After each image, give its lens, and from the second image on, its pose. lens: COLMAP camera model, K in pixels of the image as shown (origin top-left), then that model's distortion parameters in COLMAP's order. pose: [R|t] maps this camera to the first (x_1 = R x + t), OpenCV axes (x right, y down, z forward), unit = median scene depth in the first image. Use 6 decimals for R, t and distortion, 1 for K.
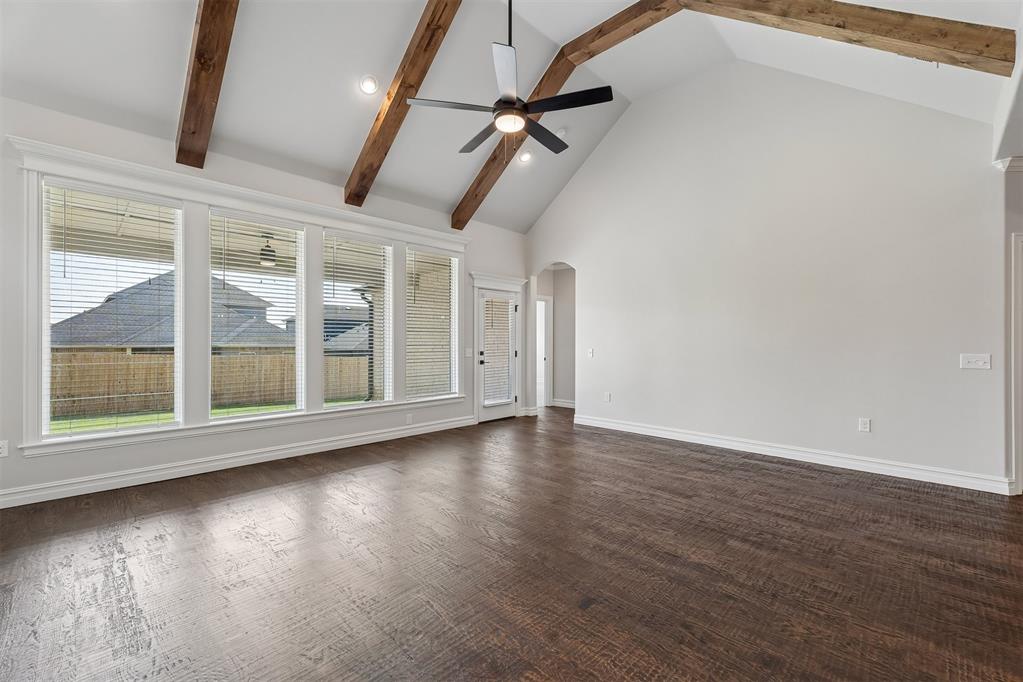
lens RADIAL K [[427.7, 0, 504.4], [0, 427.7, 338.9], [0, 0, 1]] dist [0.002907, 0.000079]
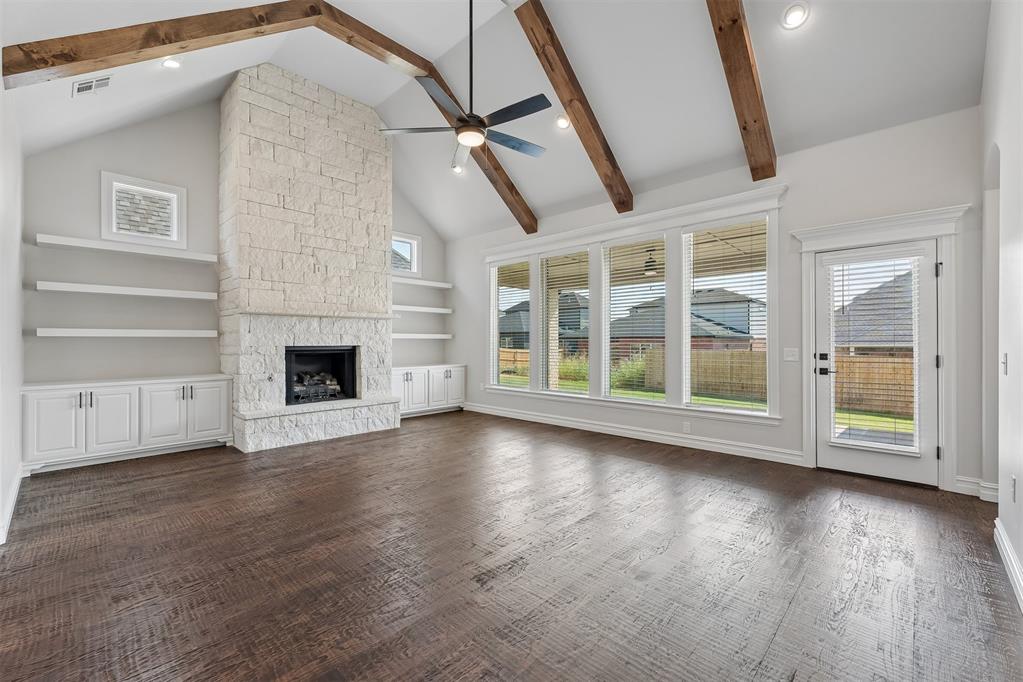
lens RADIAL K [[427.7, 0, 507.2], [0, 427.7, 341.1], [0, 0, 1]] dist [0.002907, 0.000079]
pose [[0.021784, -0.003118, -0.999758, 0.535451], [0.007483, 0.999968, -0.002956, 0.009246], [0.999735, -0.007417, 0.021807, 0.511912]]
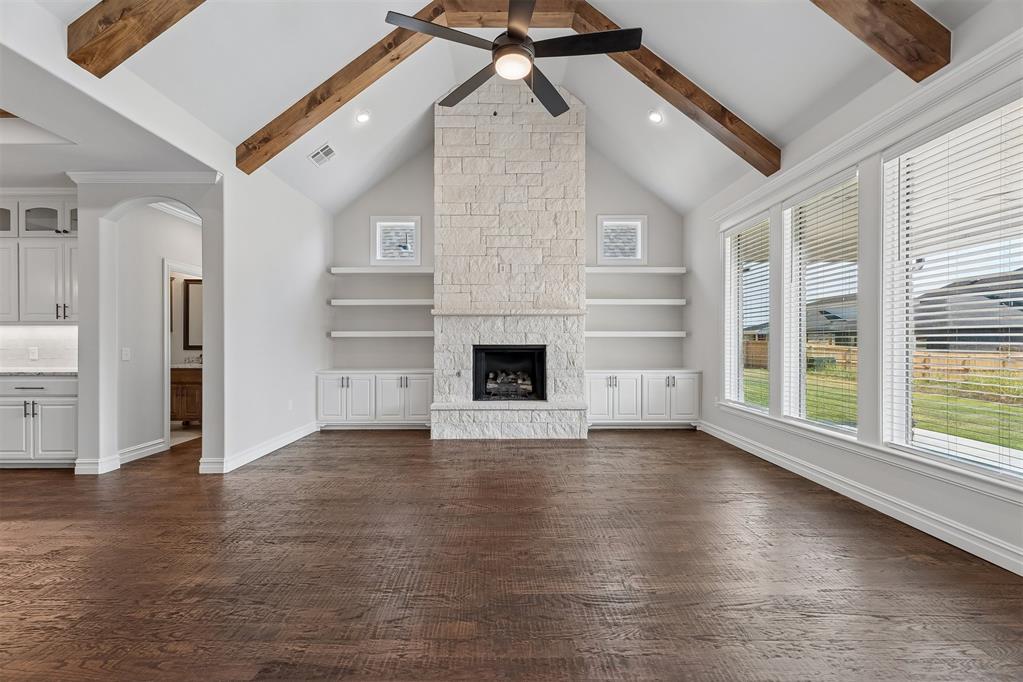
lens RADIAL K [[427.7, 0, 507.1], [0, 427.7, 341.6], [0, 0, 1]] dist [0.002907, 0.000079]
pose [[-0.701148, -0.001677, -0.713014, 0.293130], [0.004242, 0.999970, -0.006523, 0.012643], [0.713003, -0.007598, -0.701120, 0.749220]]
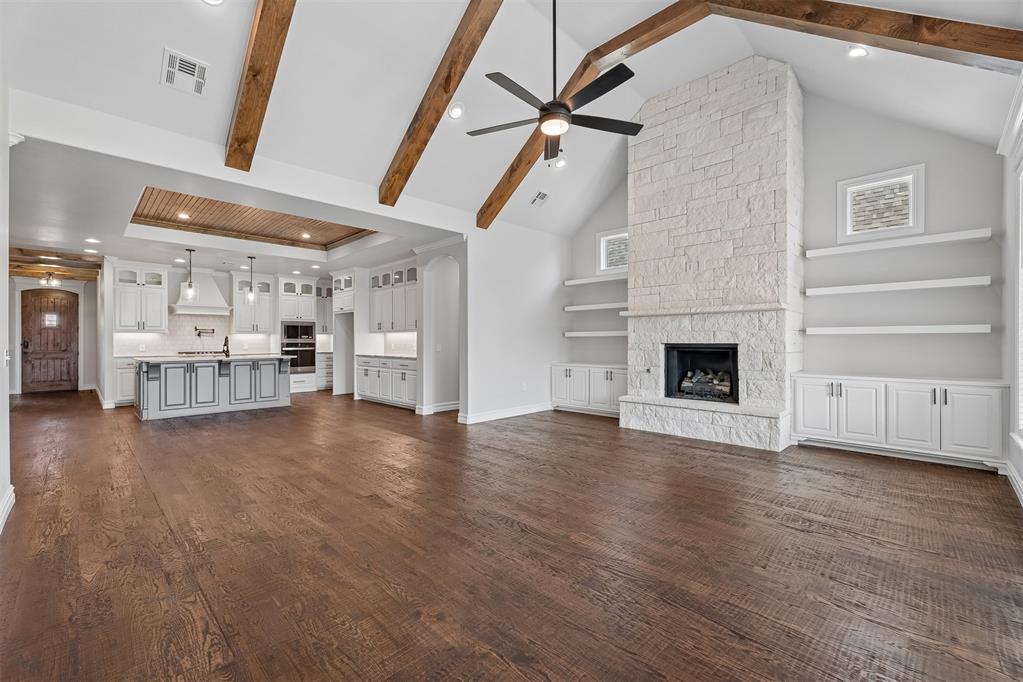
lens RADIAL K [[427.7, 0, 507.6], [0, 427.7, 340.5], [0, 0, 1]] dist [0.002907, 0.000079]
pose [[-0.999985, 0.001839, -0.005090, 0.068841], [0.001863, 0.999987, -0.004697, 0.010860], [0.005081, -0.004706, -0.999976, 0.982023]]
